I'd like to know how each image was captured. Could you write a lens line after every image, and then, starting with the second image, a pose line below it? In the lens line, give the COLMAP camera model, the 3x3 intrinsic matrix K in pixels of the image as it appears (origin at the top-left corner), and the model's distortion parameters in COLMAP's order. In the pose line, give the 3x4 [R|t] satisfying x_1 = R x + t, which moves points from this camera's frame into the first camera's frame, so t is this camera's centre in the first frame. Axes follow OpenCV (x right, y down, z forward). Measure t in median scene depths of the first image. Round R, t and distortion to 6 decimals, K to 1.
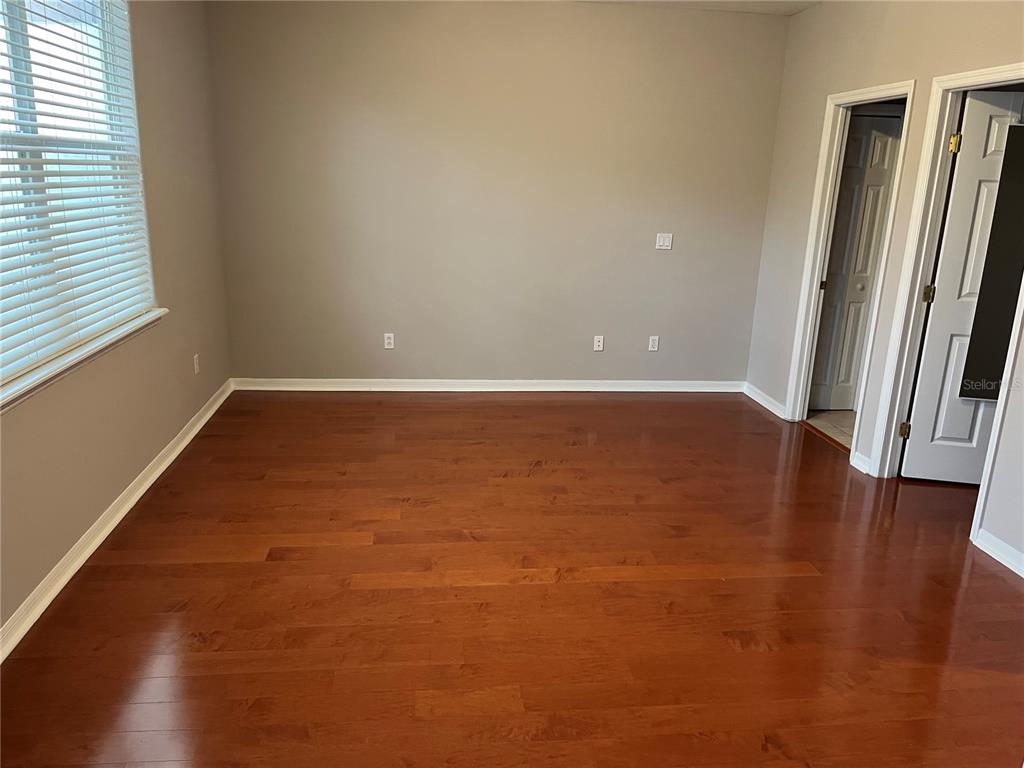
lens RADIAL K [[769.1, 0, 512.2], [0, 769.1, 383.5], [0, 0, 1]] dist [0.016439, 0.001061]
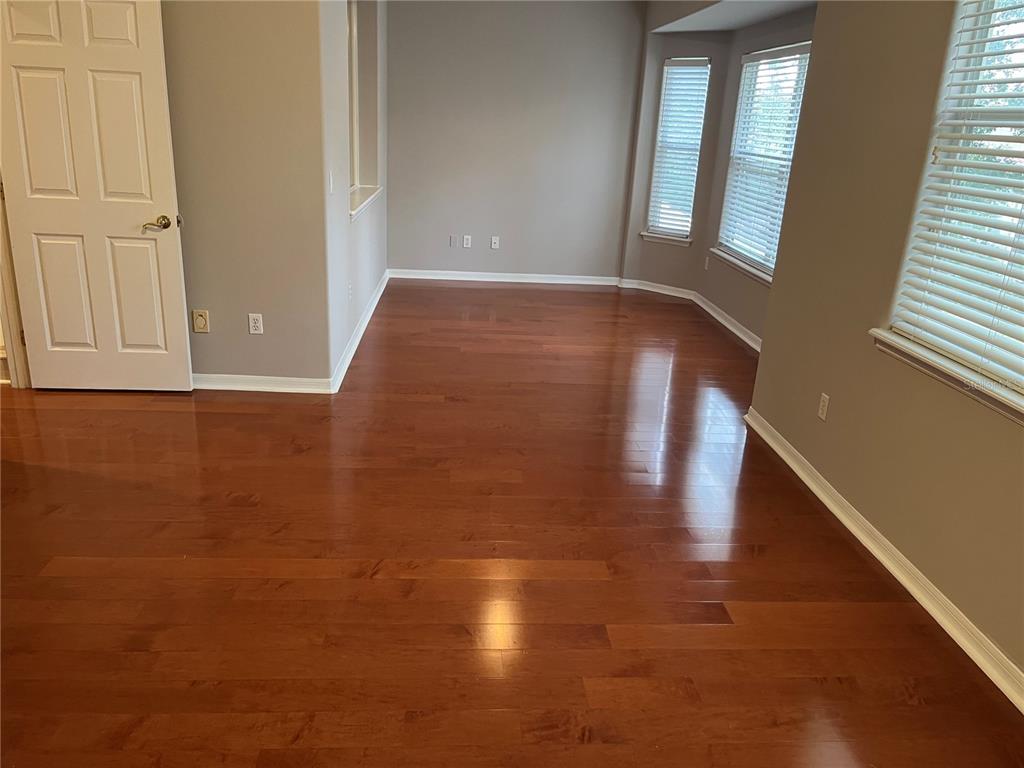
lens RADIAL K [[769.1, 0, 512.7], [0, 769.1, 382.3], [0, 0, 1]] dist [0.016439, 0.001061]
pose [[-0.994469, -0.102778, 0.021615, -0.086929], [-0.073578, 0.828637, 0.554930, -0.405260], [-0.074946, 0.550270, -0.831616, 1.547985]]
